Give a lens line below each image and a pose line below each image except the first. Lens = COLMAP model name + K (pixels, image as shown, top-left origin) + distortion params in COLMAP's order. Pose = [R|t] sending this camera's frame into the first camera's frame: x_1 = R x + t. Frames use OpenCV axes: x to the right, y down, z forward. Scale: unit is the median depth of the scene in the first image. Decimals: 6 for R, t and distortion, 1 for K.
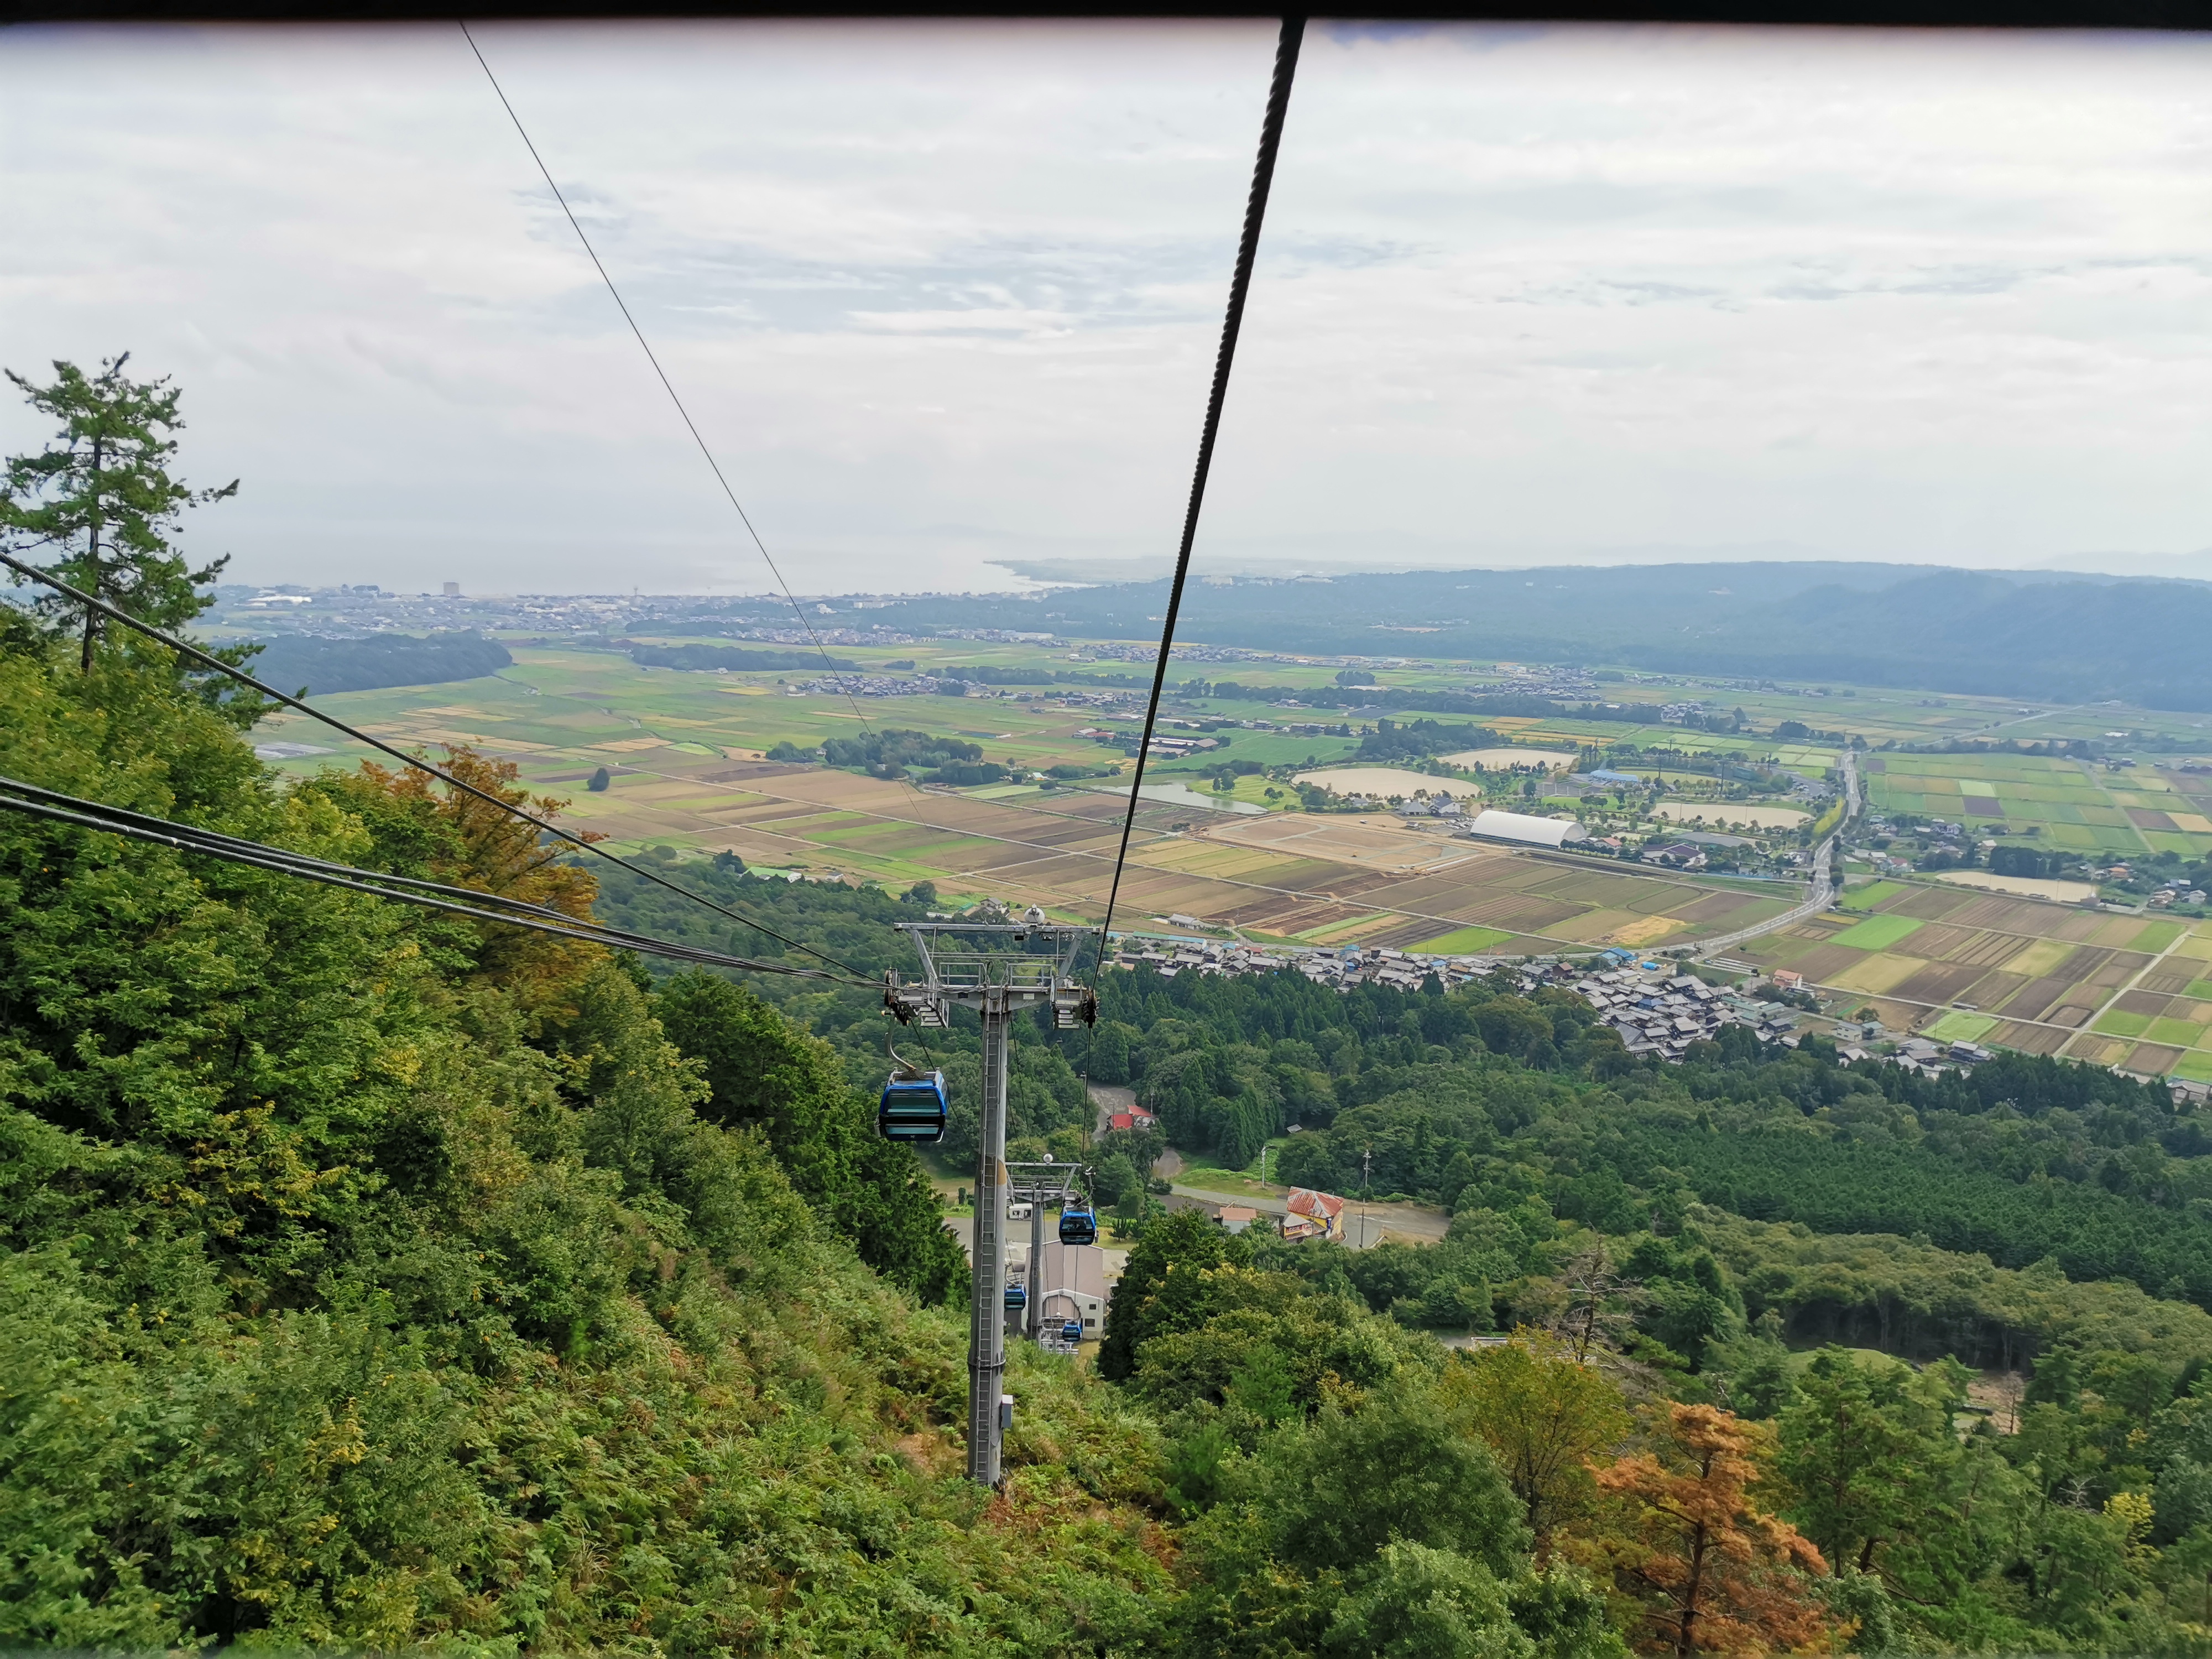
lens RADIAL K [[1689.8, 0, 1082.4], [0, 1689.8, 836.0], [0, 0, 1]] dist [-0.011213, -0.063574]
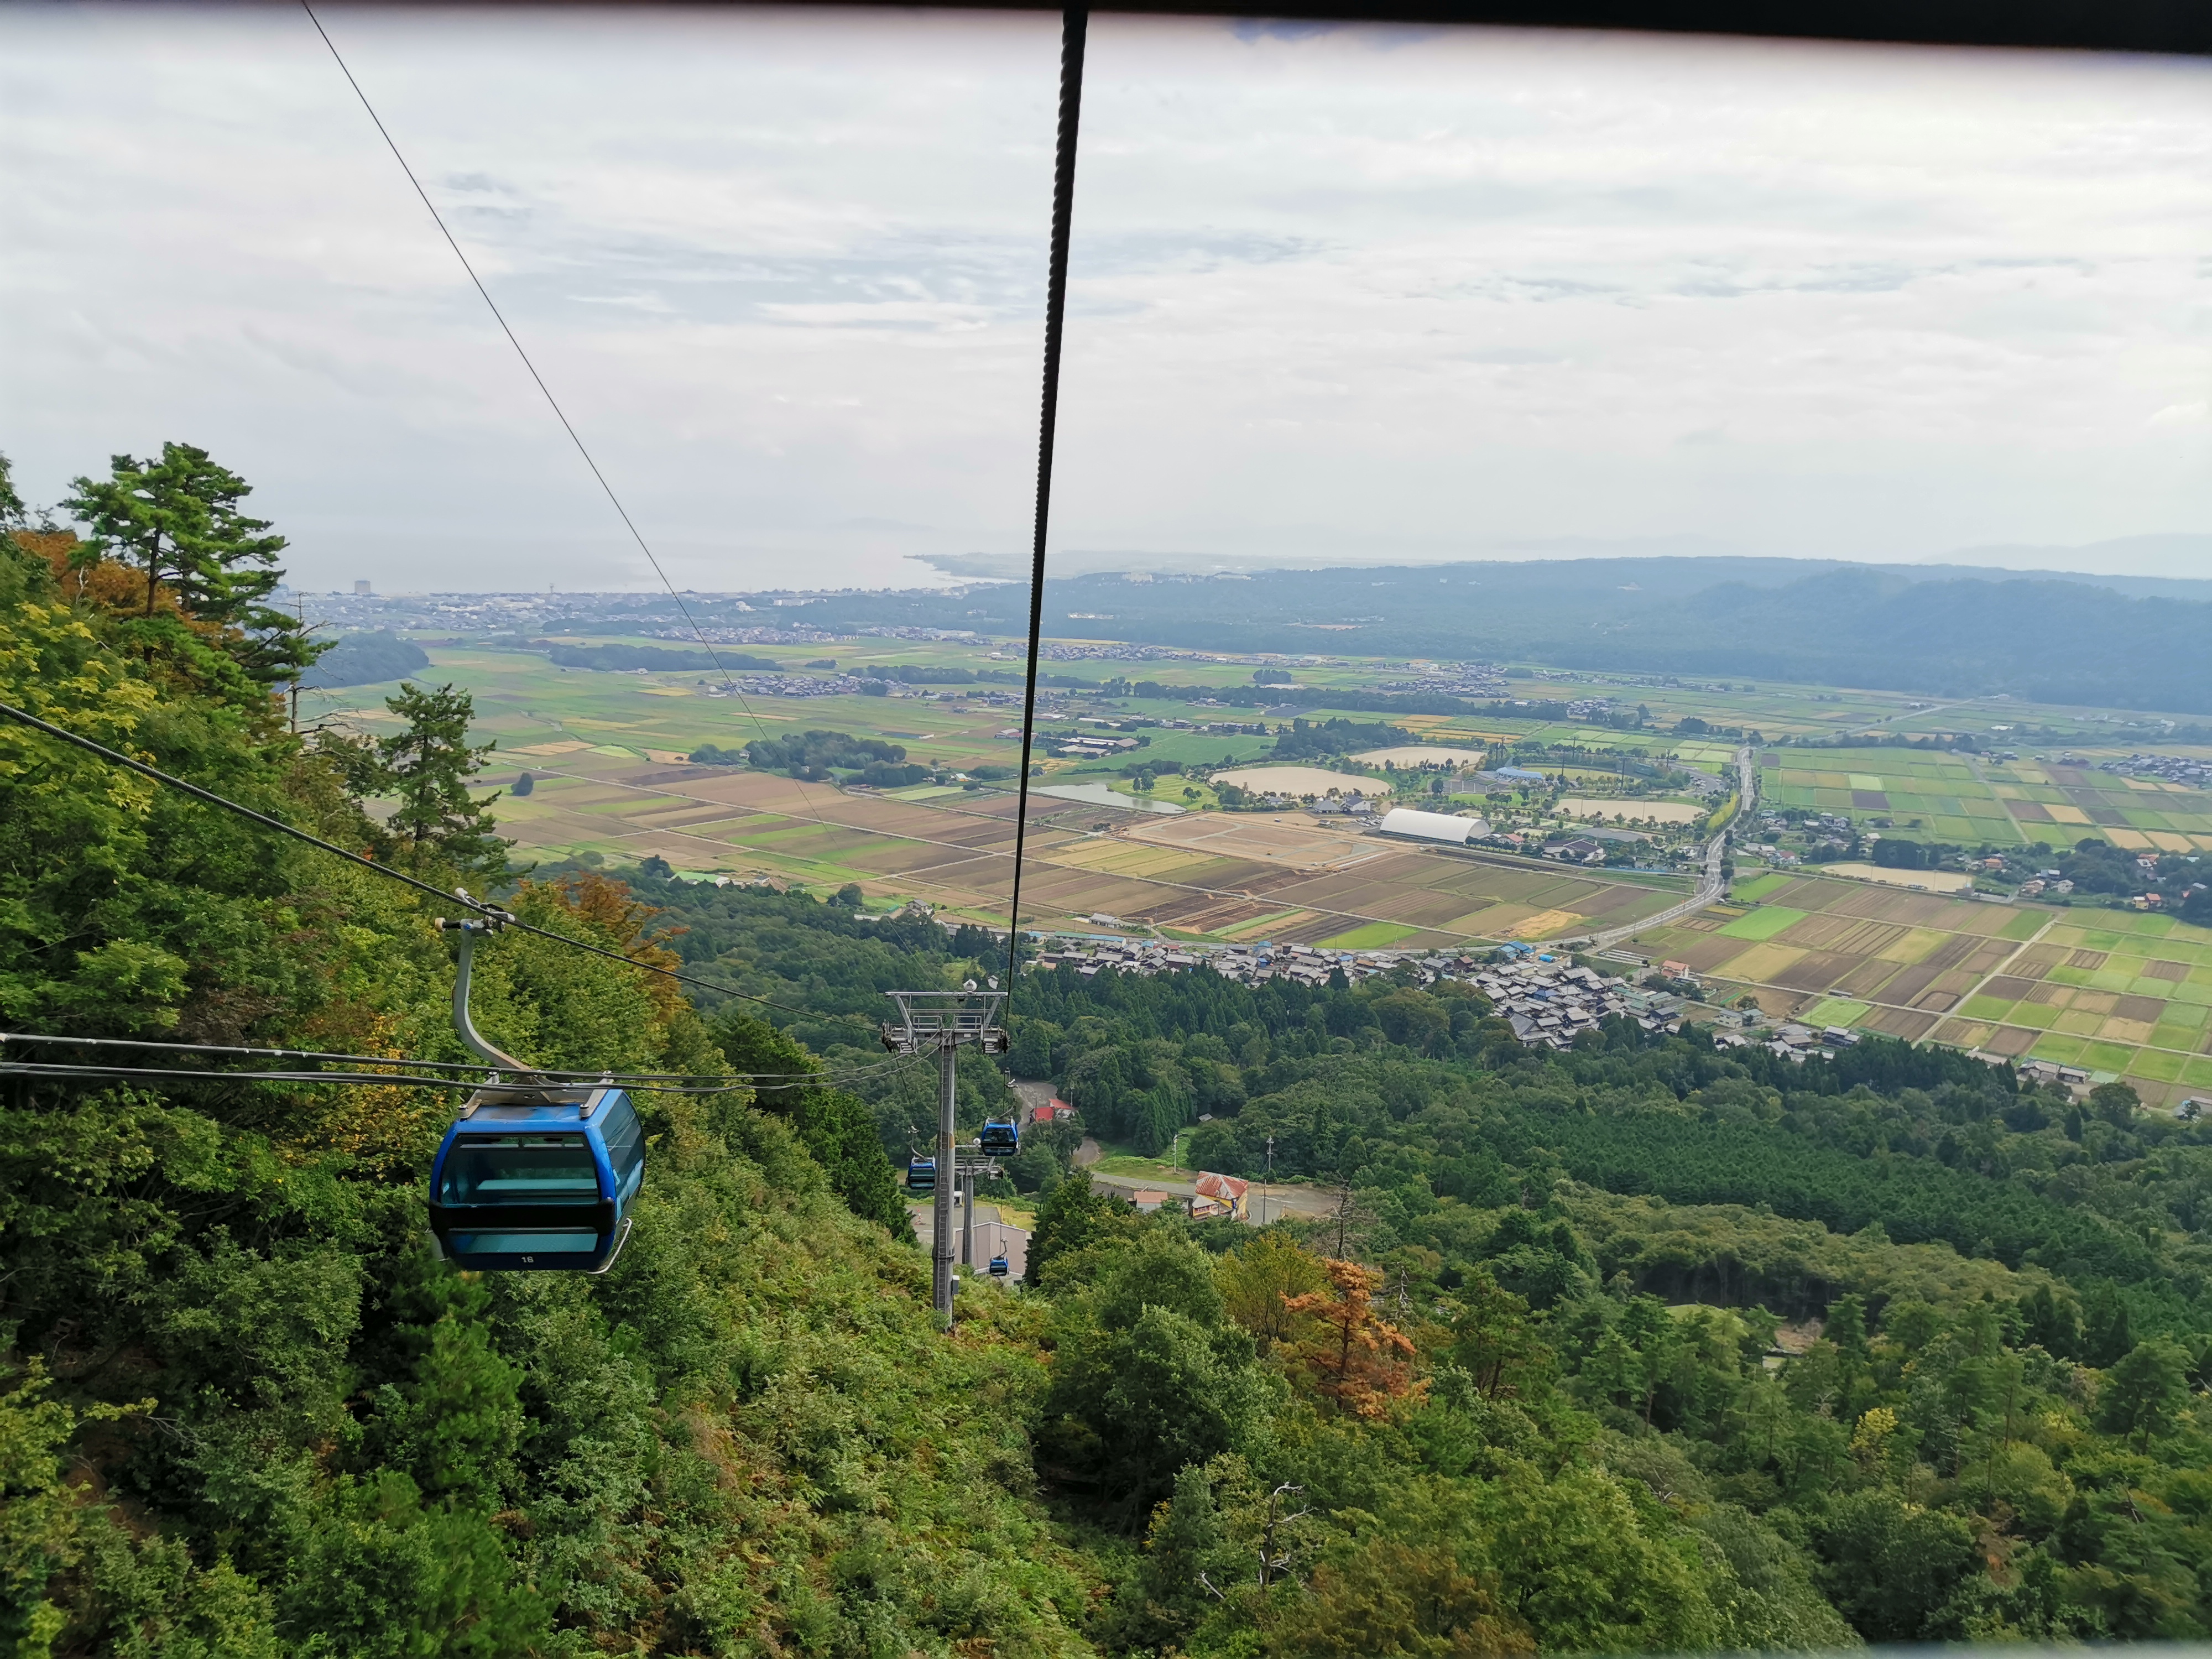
lens RADIAL K [[1687.3, 0, 1105.0], [0, 1687.3, 841.8], [0, 0, 1]] dist [0.045645, -0.173445]
pose [[0.998240, -0.009216, 0.058590, 0.000426], [0.008793, 0.999933, 0.007479, -0.005503], [-0.058655, -0.006951, 0.998254, -0.034566]]
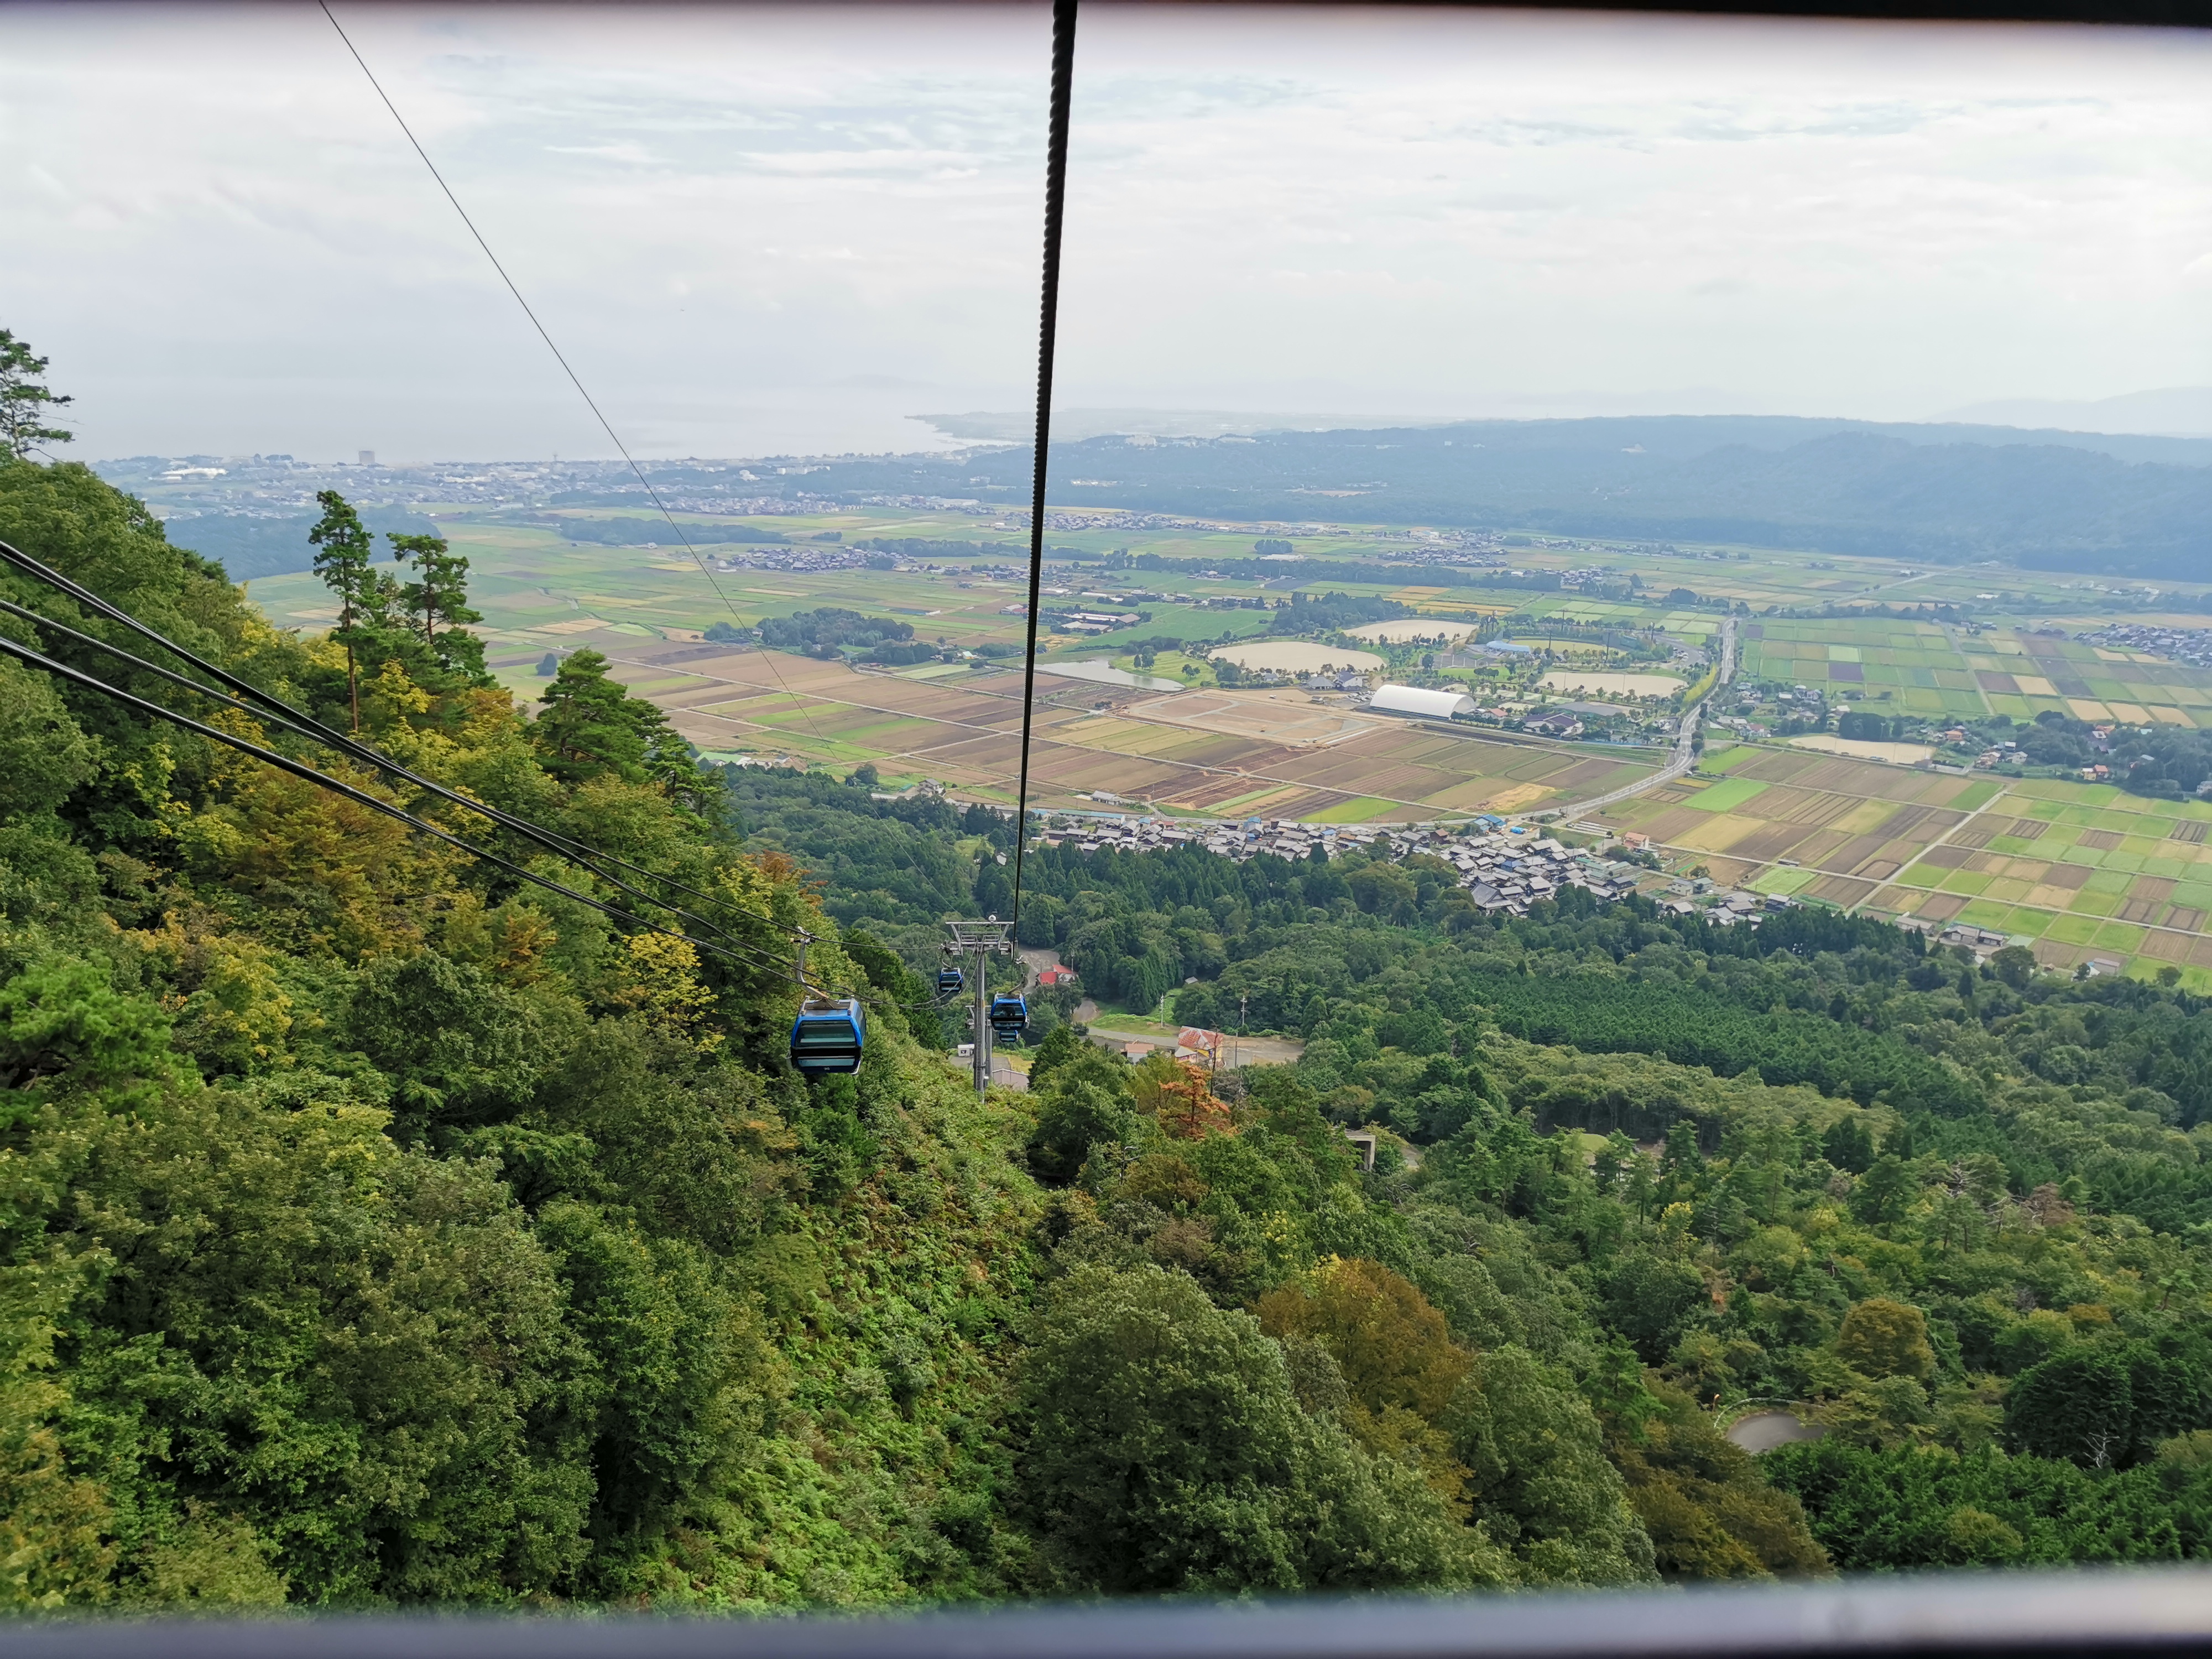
lens RADIAL K [[1686.1, 0, 1104.7], [0, 1686.1, 839.0], [0, 0, 1]] dist [0.058385, -0.205956]
pose [[0.998385, -0.019720, 0.053275, 0.000769], [0.015039, 0.996106, 0.086876, -0.018318], [-0.054780, -0.085935, 0.994794, -0.103122]]
